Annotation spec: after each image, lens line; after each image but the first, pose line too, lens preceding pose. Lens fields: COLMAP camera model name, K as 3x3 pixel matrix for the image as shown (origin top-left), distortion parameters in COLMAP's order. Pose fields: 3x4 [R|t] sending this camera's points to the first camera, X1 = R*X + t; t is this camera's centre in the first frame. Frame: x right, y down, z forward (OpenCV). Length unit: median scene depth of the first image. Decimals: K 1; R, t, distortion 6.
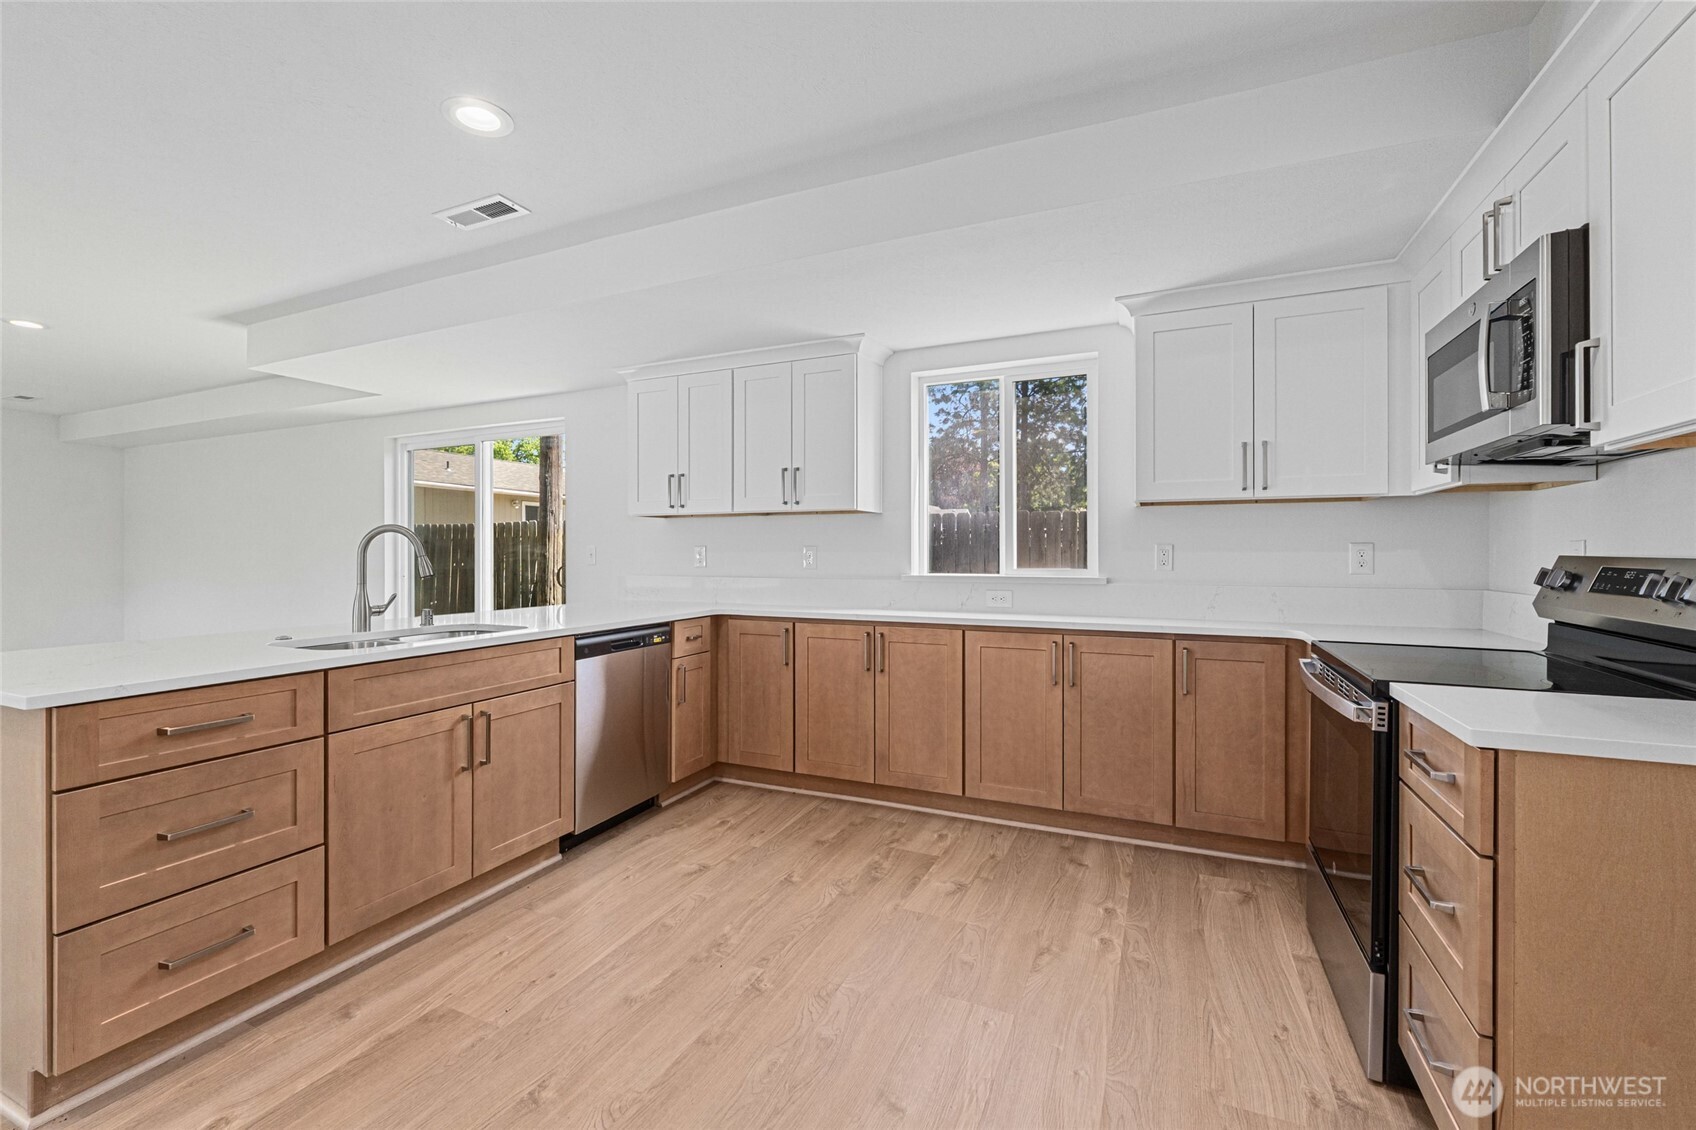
lens RADIAL K [[716.0, 0, 842.2], [0, 716.0, 555.3], [0, 0, 1]] dist [-0.002672, -0.000992]
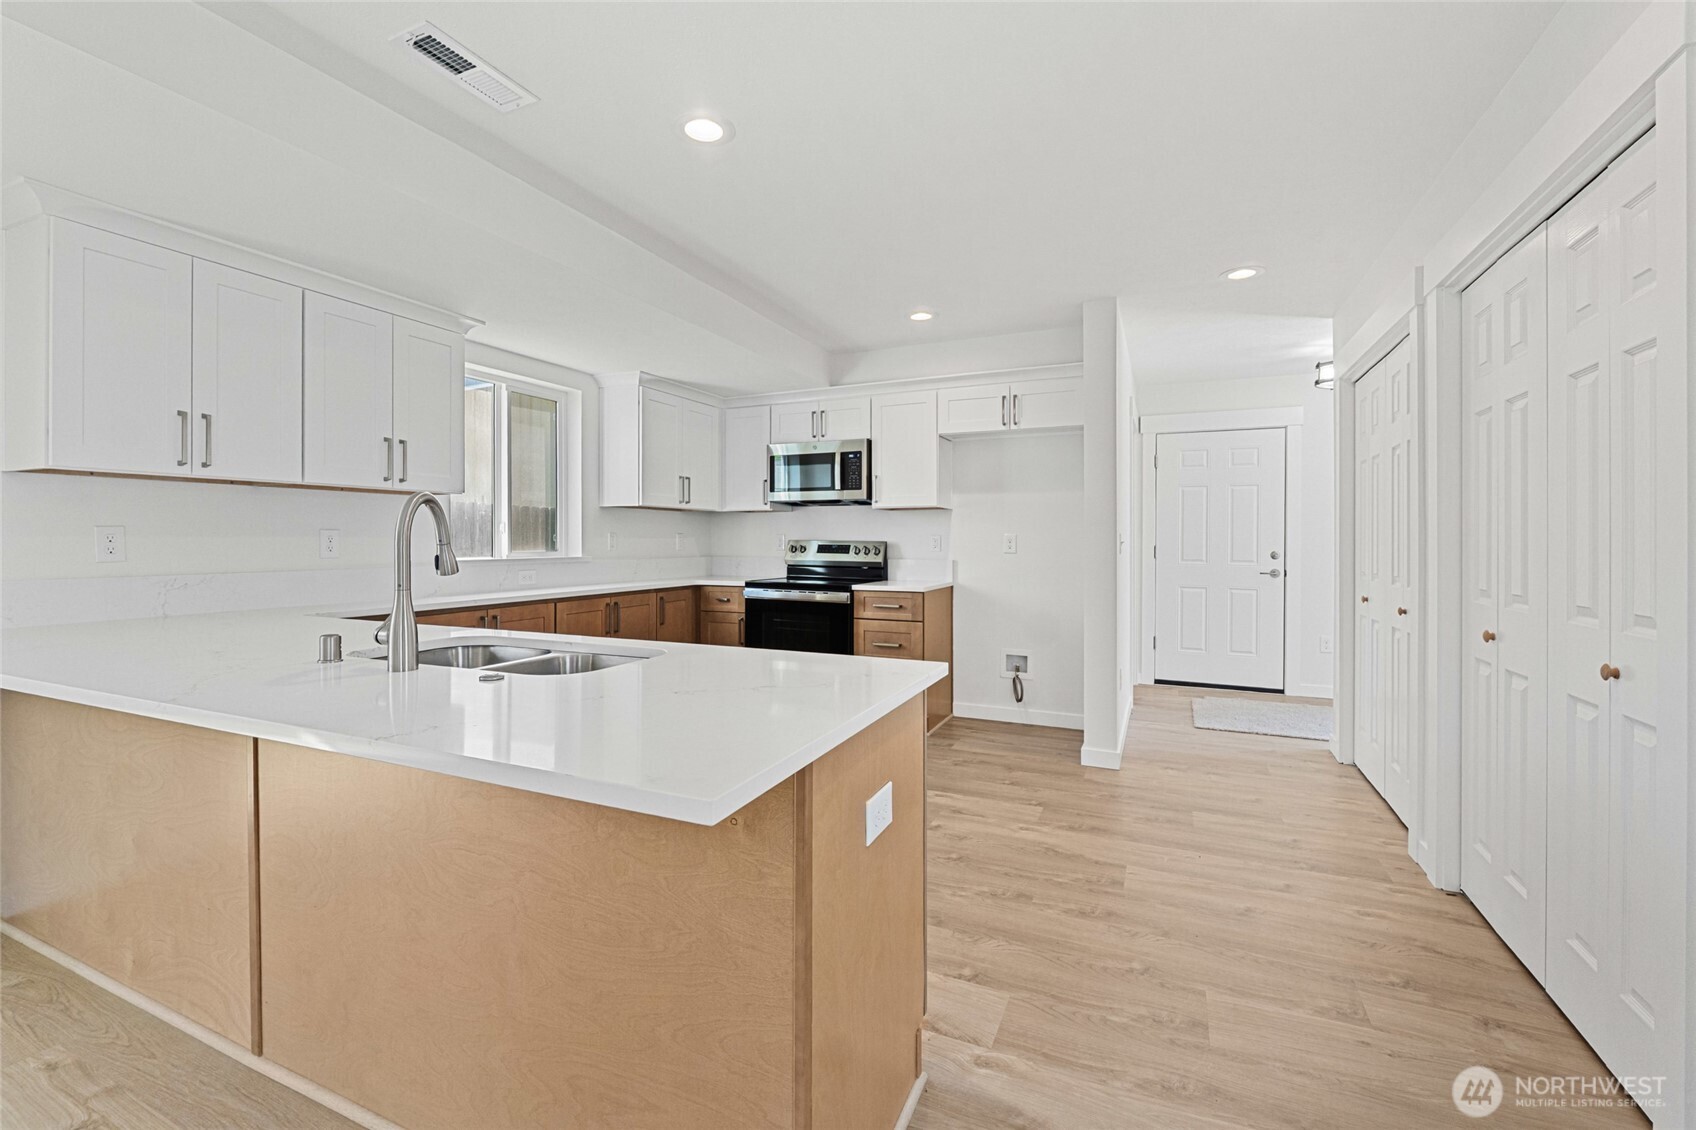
lens RADIAL K [[716.0, 0, 868.4], [0, 716.0, 535.8], [0, 0, 1]] dist [-0.002672, -0.000992]
pose [[0.006194, 0.002410, 0.999978, -0.948247], [0.001462, 0.999996, -0.002419, -0.002802], [-0.999980, 0.001477, 0.006191, 0.434679]]
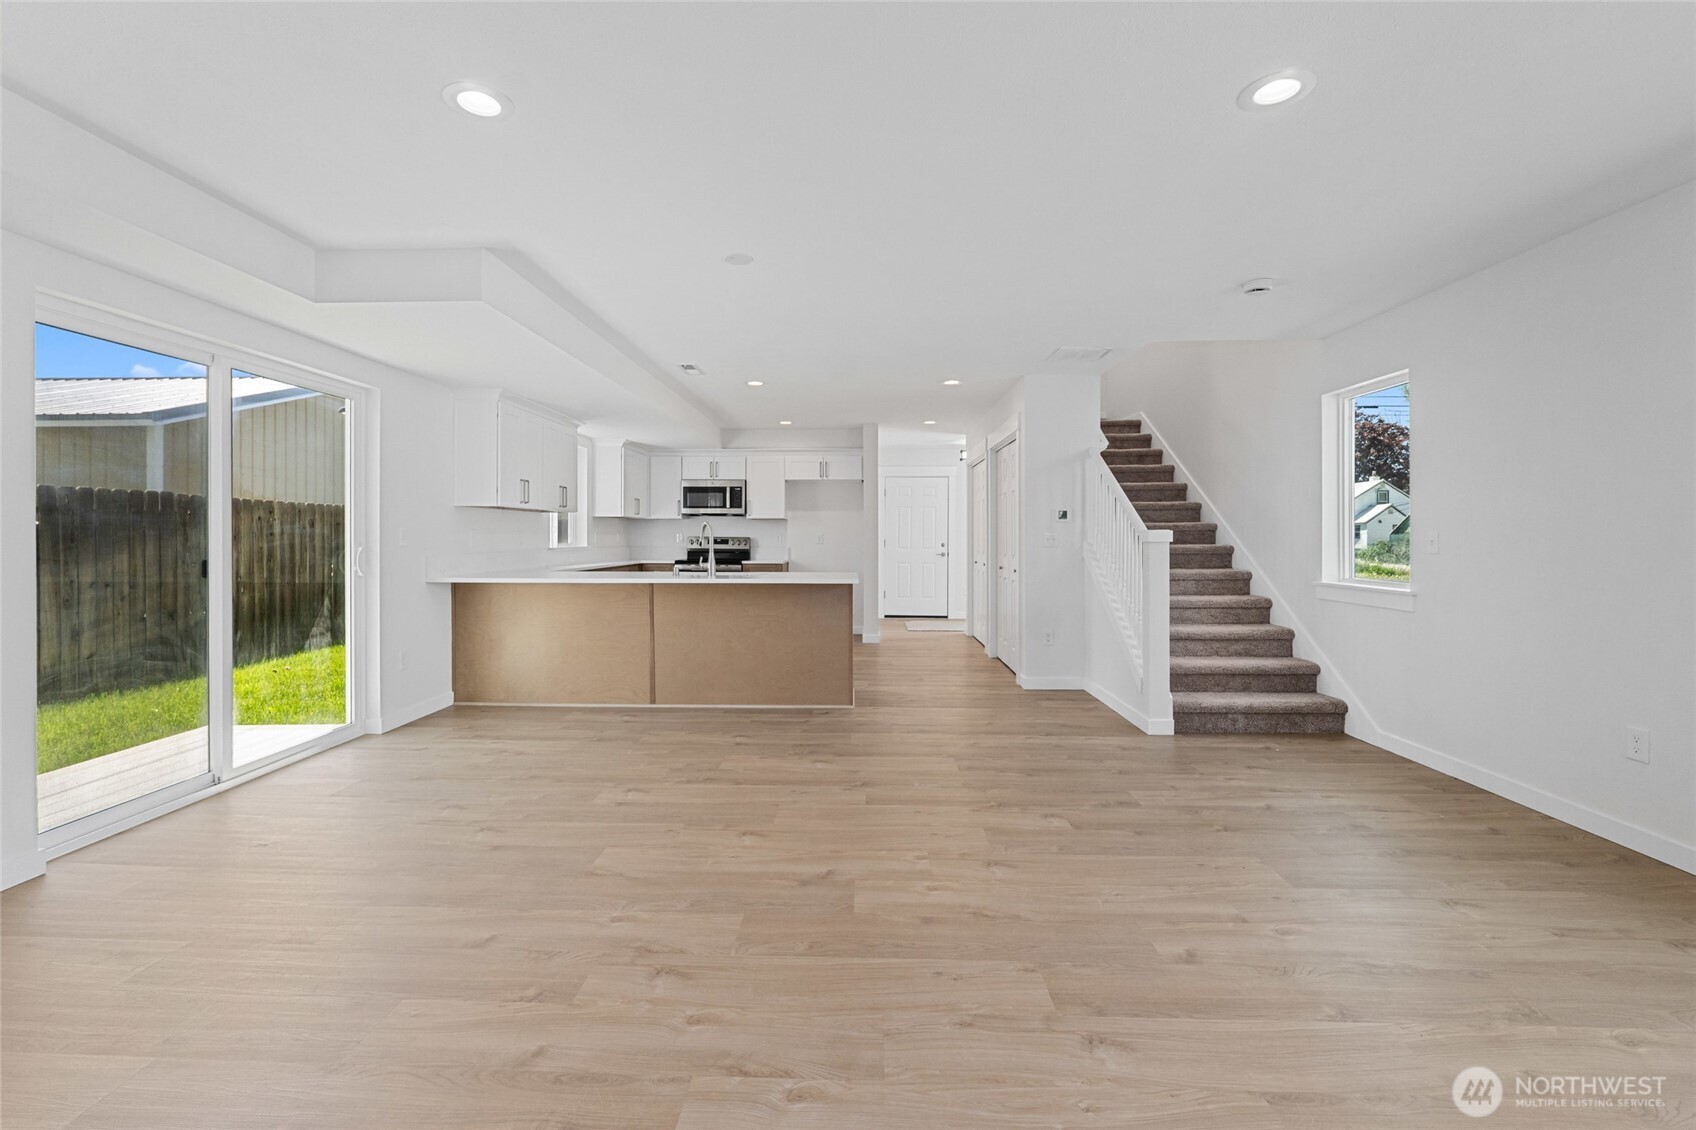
lens RADIAL K [[716.0, 0, 875.0], [0, 716.0, 537.9], [0, 0, 1]] dist [-0.002672, -0.000992]
pose [[-0.418343, -0.008148, 0.908253, -2.069727], [-0.003358, 0.999967, 0.007424, -0.013935], [-0.908283, 0.000055, -0.418356, 1.110580]]
